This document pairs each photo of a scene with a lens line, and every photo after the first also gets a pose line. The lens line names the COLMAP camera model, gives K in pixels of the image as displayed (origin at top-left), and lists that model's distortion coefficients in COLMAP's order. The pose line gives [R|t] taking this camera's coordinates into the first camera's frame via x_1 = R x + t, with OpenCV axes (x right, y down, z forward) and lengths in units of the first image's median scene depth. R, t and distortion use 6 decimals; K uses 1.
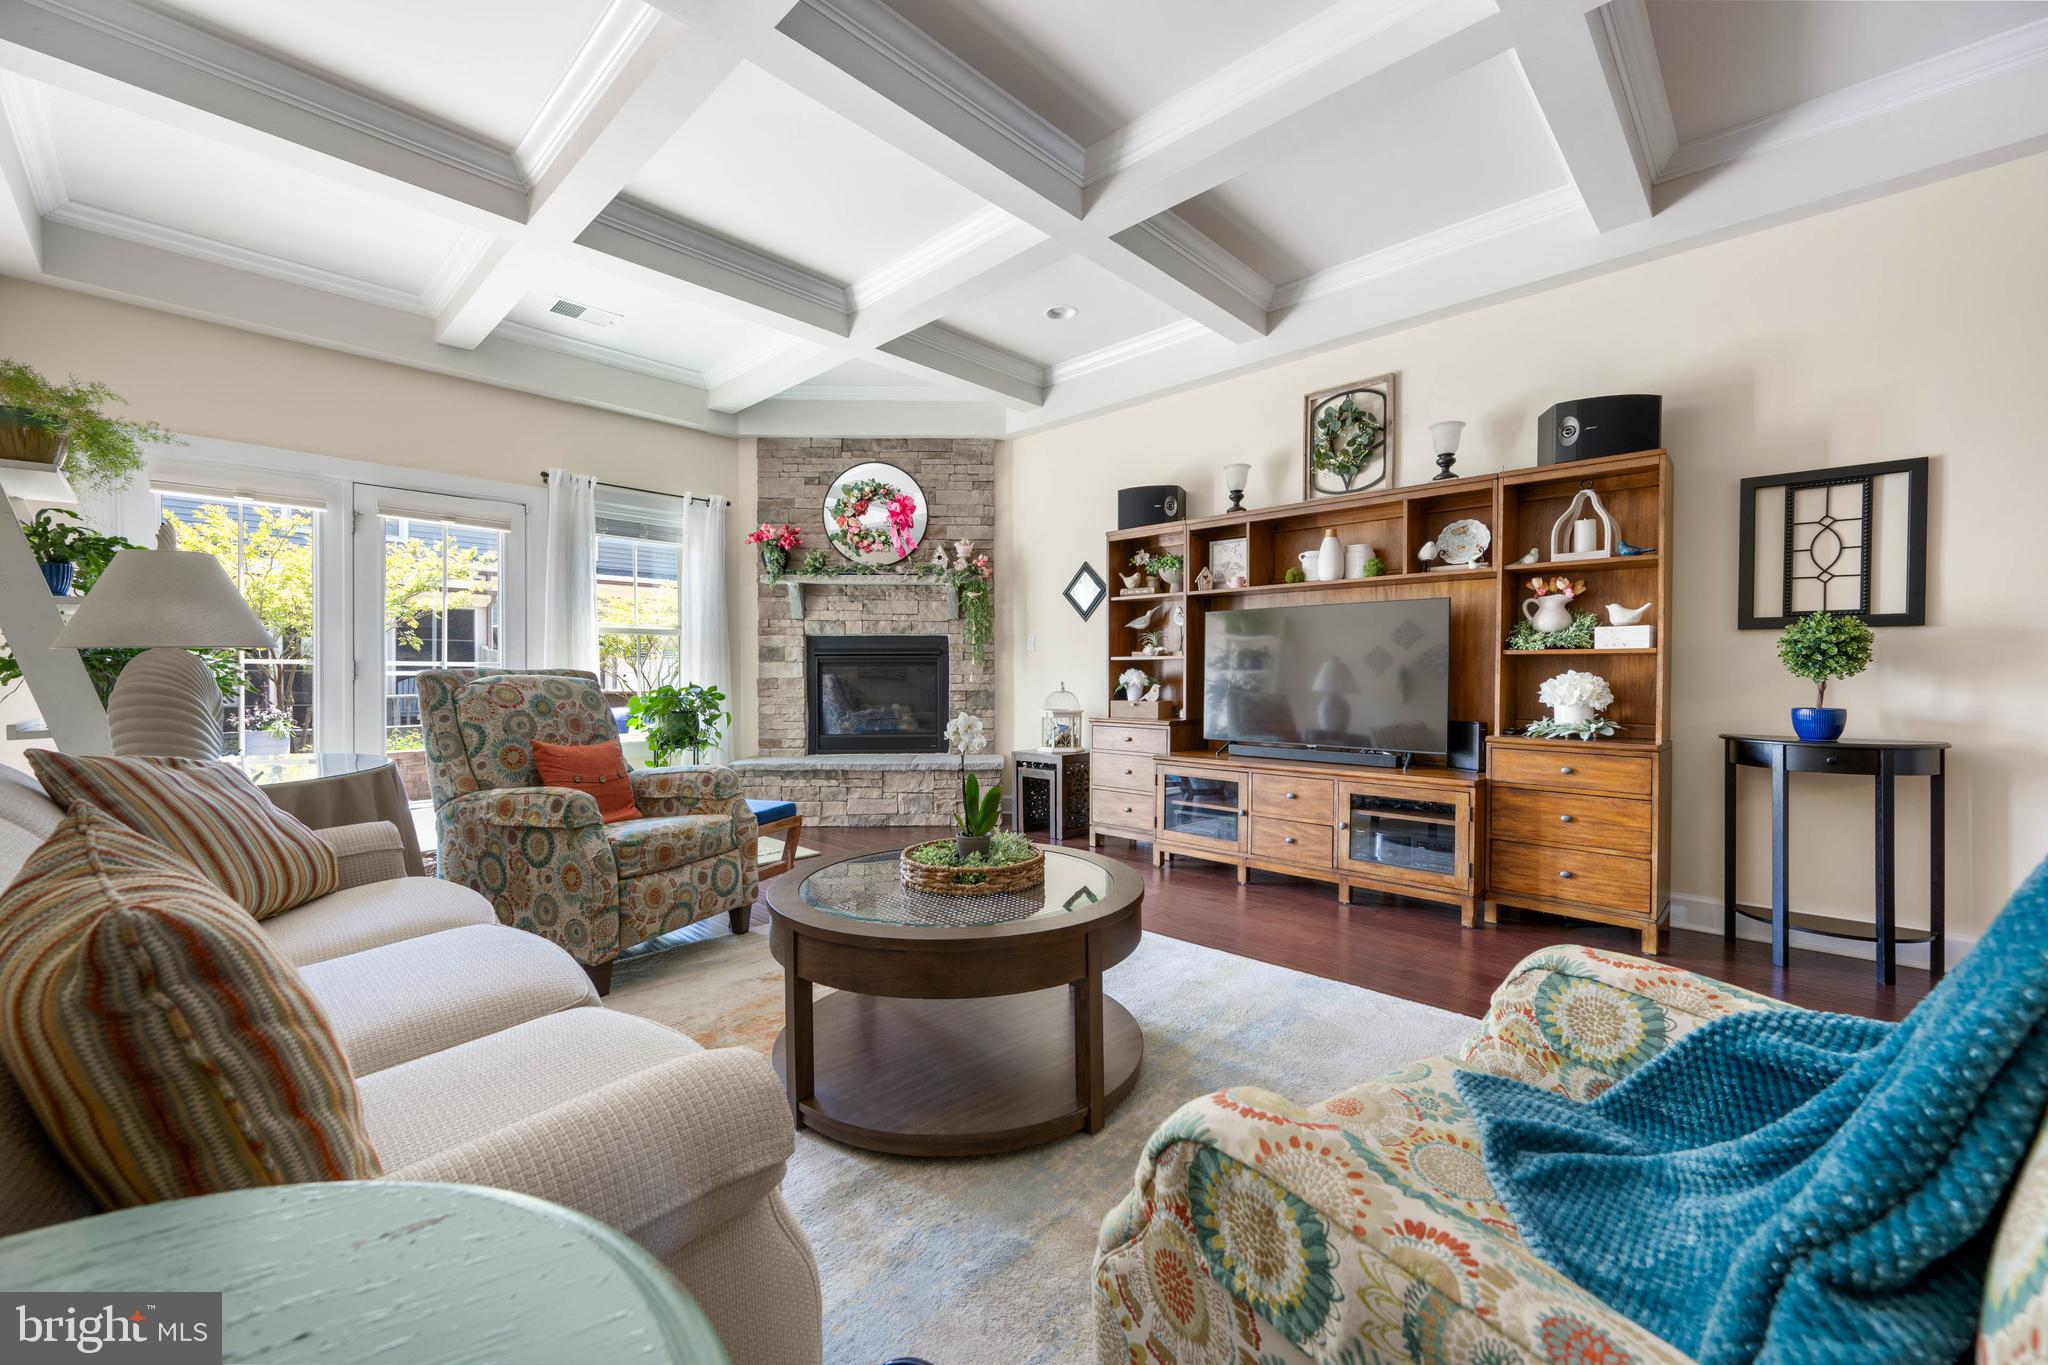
lens RADIAL K [[809.1, 0, 1016.9], [0, 809.1, 678.0], [0, 0, 1]] dist [-0.001643, -0.000297]
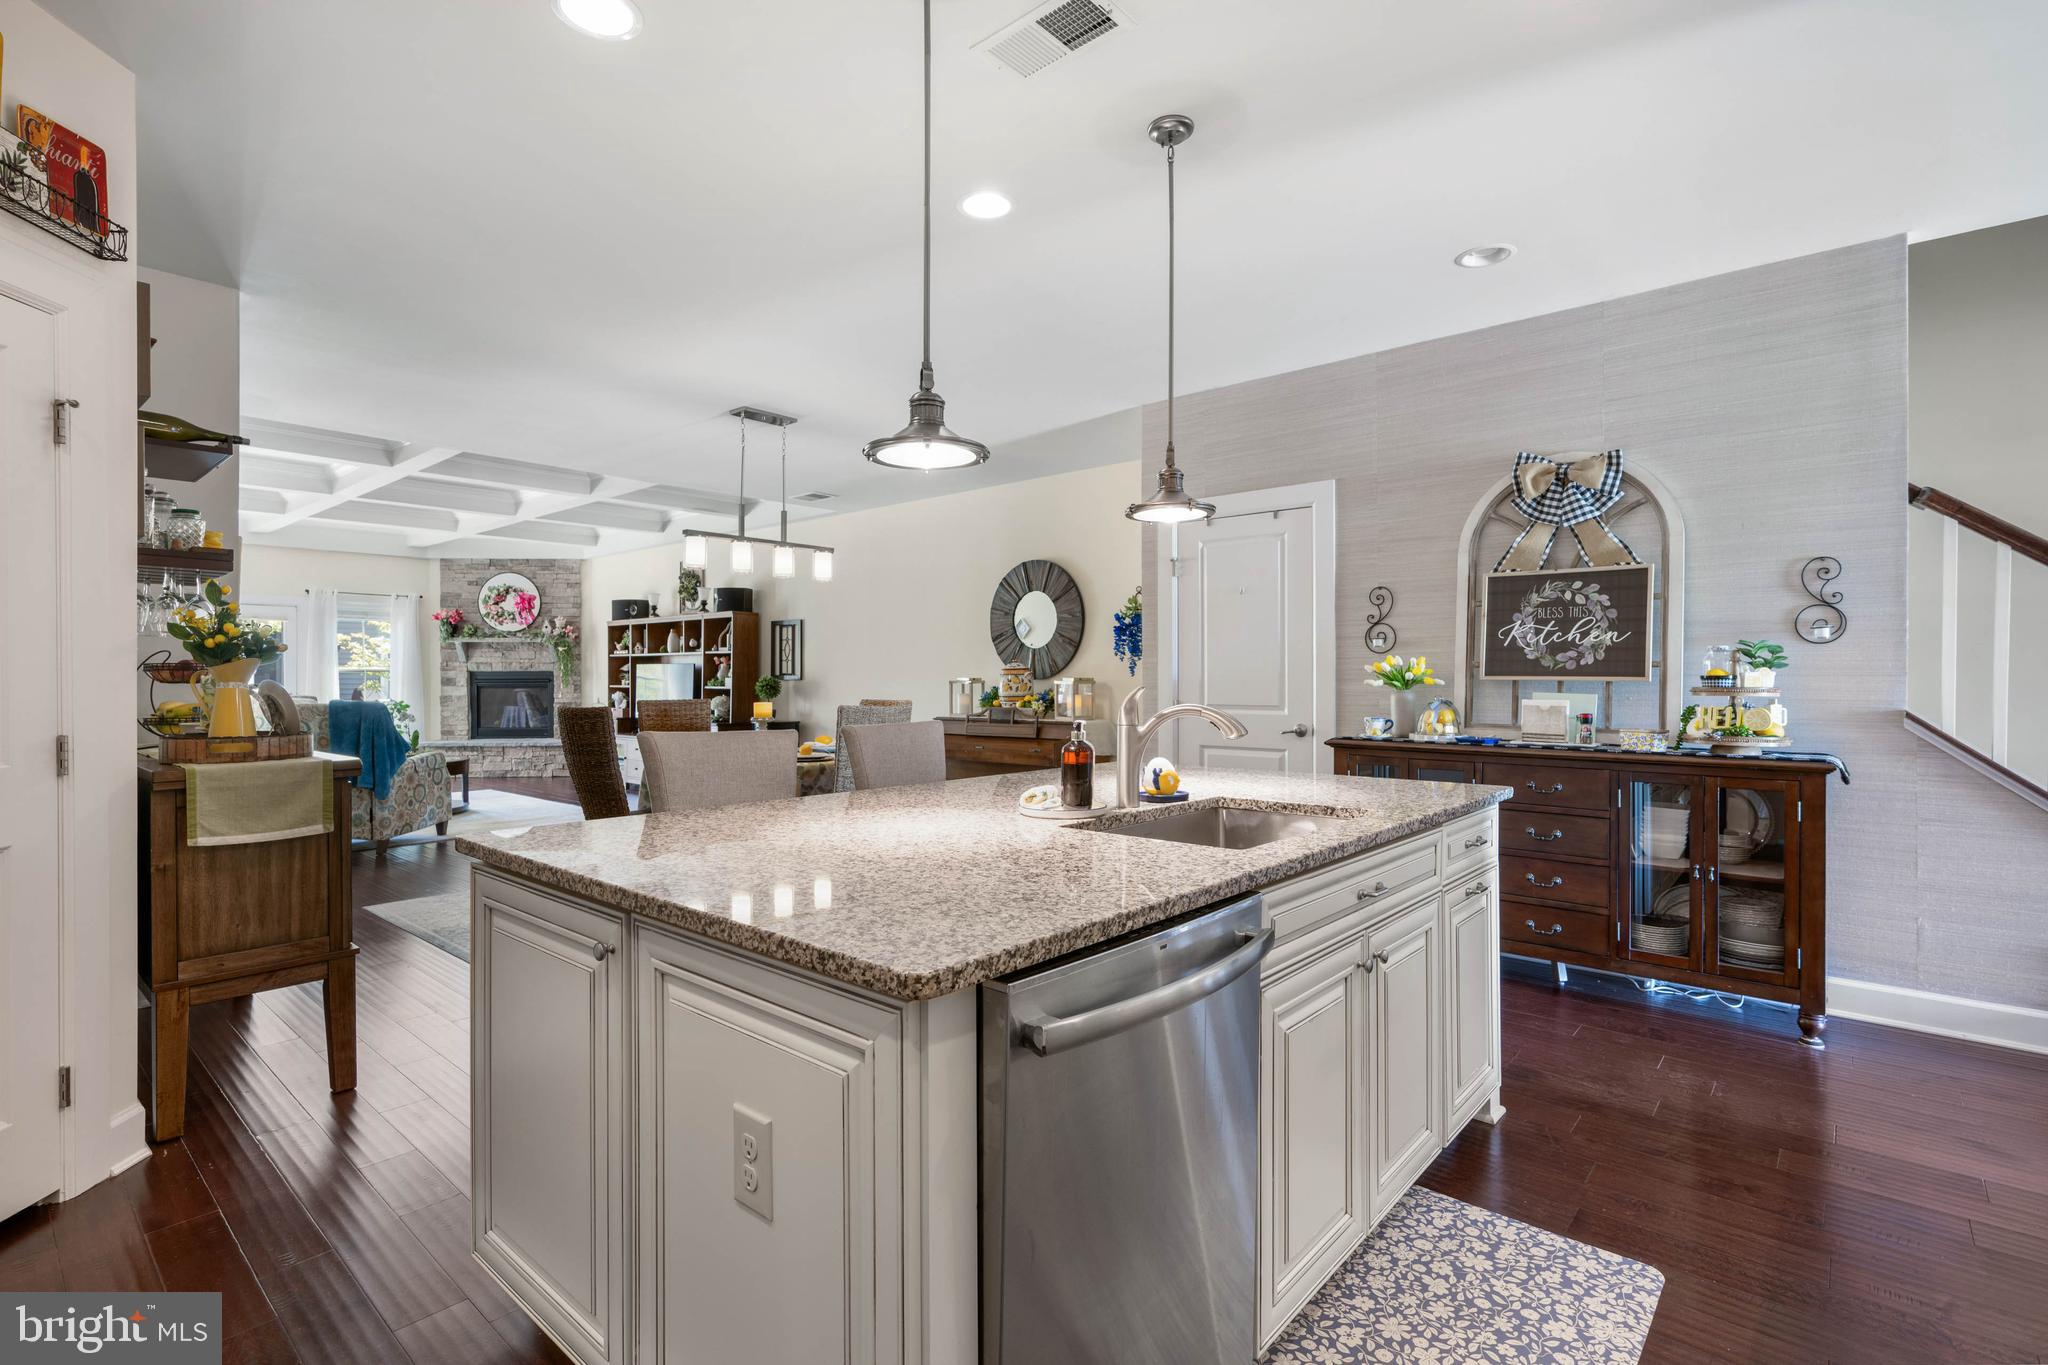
lens RADIAL K [[935.6, 0, 1016.3], [0, 935.6, 678.6], [0, 0, 1]] dist [-0.001124, 0.001400]
pose [[0.998638, -0.000418, 0.052181, 0.821409], [0.000623, 0.999992, -0.003927, -0.027868], [-0.052179, 0.003954, 0.998630, -1.091345]]
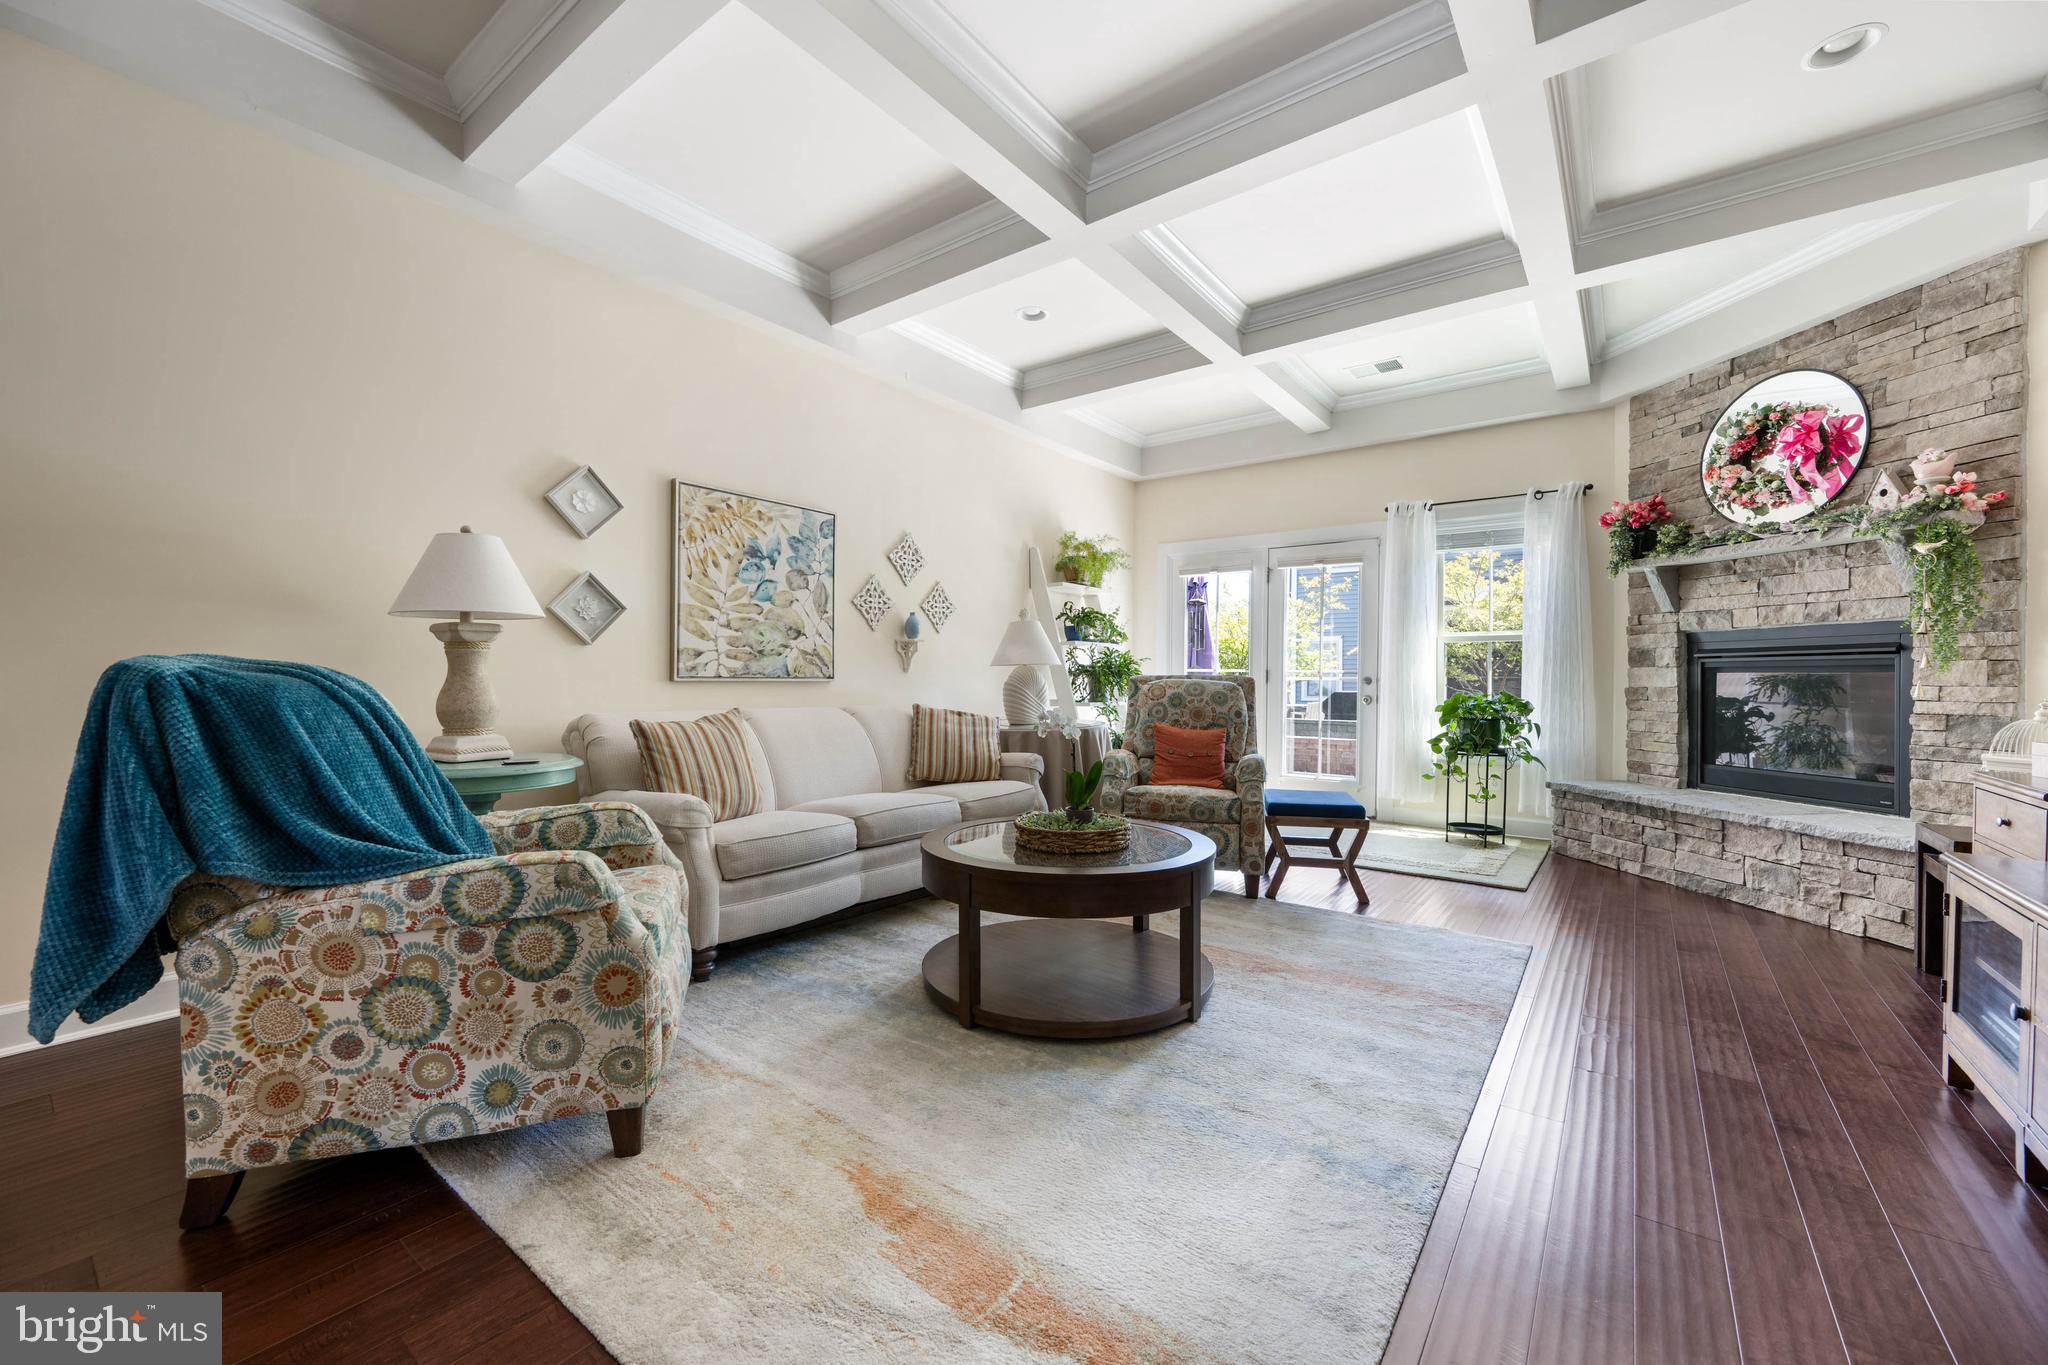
lens RADIAL K [[809.1, 0, 1018.8], [0, 809.1, 677.4], [0, 0, 1]] dist [-0.001643, -0.000297]
pose [[0.108688, 0.002462, -0.994073, 0.436926], [-0.013034, 0.999914, 0.001051, -0.002414], [0.993990, 0.012843, 0.108711, 0.289612]]
